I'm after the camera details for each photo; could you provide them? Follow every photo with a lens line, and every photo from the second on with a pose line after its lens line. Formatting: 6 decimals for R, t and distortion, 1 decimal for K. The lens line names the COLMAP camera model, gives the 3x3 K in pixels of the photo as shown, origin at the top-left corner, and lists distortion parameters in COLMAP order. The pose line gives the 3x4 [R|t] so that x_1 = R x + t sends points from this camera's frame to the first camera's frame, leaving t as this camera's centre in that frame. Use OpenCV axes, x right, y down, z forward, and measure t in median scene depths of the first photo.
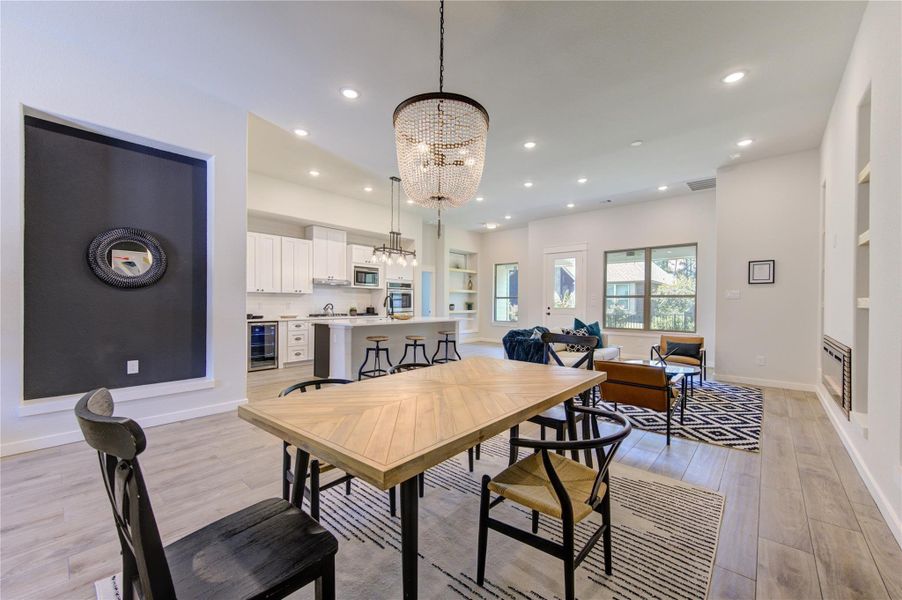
lens RADIAL K [[357.5, 0, 456.6], [0, 357.5, 303.5], [0, 0, 1]] dist [0.007201, -0.002177]
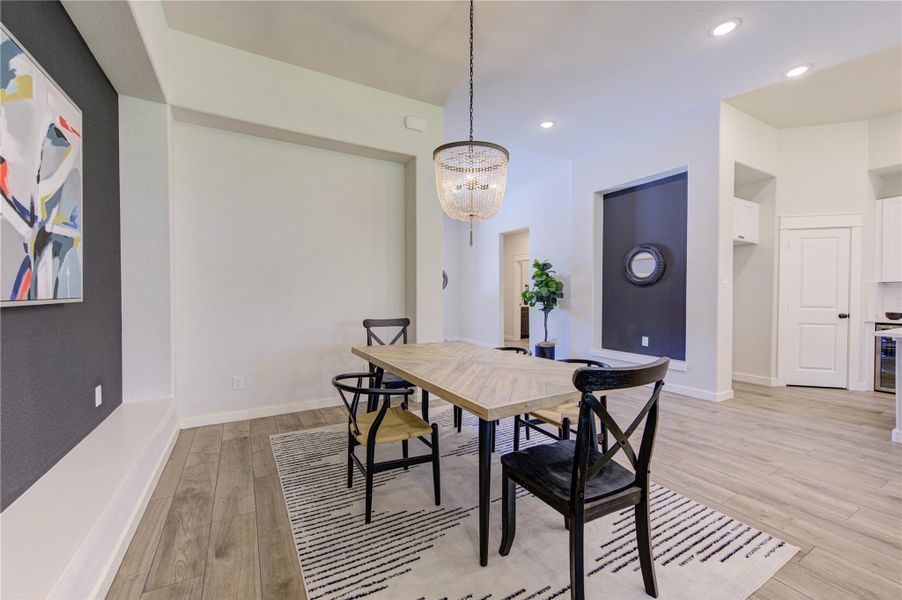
lens RADIAL K [[357.5, 0, 455.9], [0, 357.5, 298.1], [0, 0, 1]] dist [0.007201, -0.002177]
pose [[-0.325396, -0.000126, -0.945578, 0.346231], [0.000670, 1.000000, -0.000364, 0.003185], [0.945577, -0.000752, -0.325396, 0.397247]]
